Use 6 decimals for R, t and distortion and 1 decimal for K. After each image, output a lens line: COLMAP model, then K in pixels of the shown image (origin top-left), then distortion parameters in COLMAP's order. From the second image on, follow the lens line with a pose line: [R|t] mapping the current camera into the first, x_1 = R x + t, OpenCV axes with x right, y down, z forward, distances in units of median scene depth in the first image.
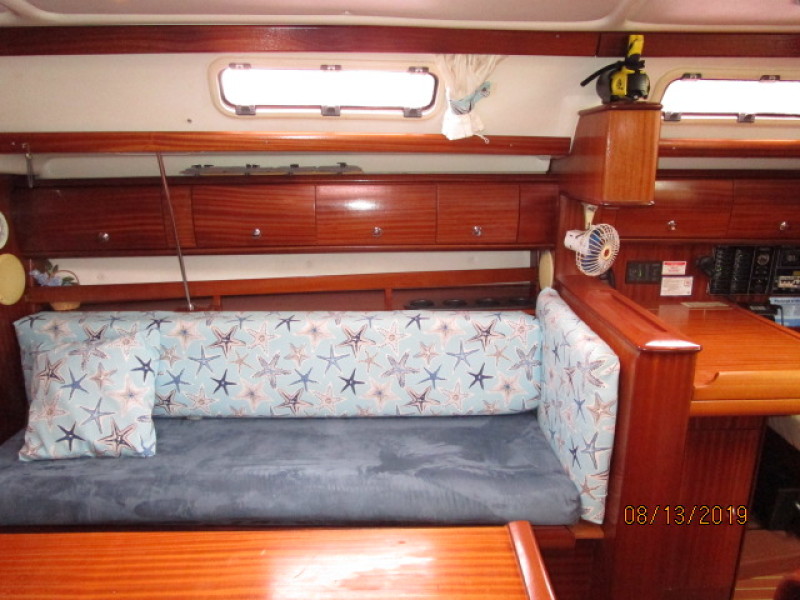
lens RADIAL K [[565.3, 0, 412.4], [0, 565.3, 300.5], [0, 0, 1]] dist [-0.034077, 0.011748]
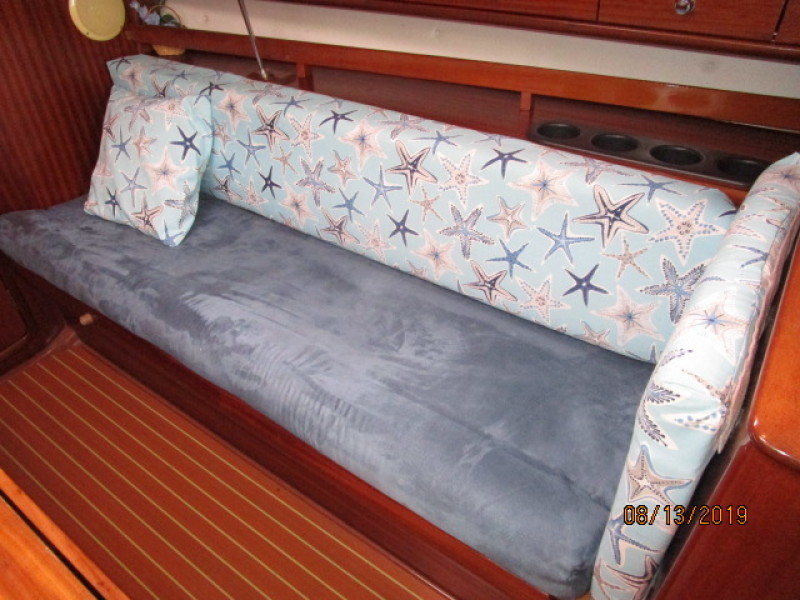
lens RADIAL K [[565.3, 0, 399.9], [0, 565.3, 298.1], [0, 0, 1]] dist [-0.034077, 0.011748]
pose [[0.811726, 0.347634, -0.469309, 0.239262], [-0.146488, 0.899059, 0.412595, -0.059876], [0.565369, -0.266166, 0.780714, 0.442583]]
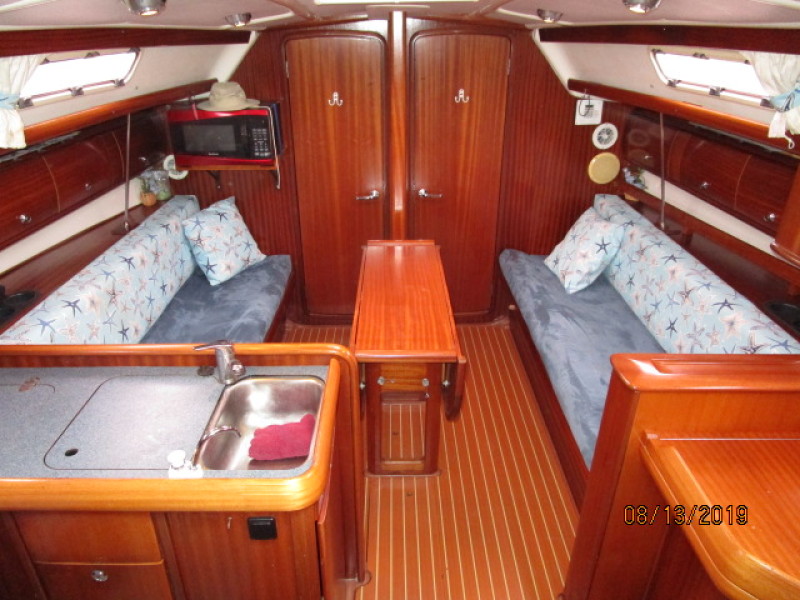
lens RADIAL K [[565.3, 0, 398.5], [0, 565.3, 302.5], [0, 0, 1]] dist [-0.034077, 0.011748]
pose [[0.001855, 0.452141, -0.891945, 0.897993], [-0.271620, 0.858641, 0.434694, -0.246614], [0.962403, 0.241463, 0.124403, 0.301228]]
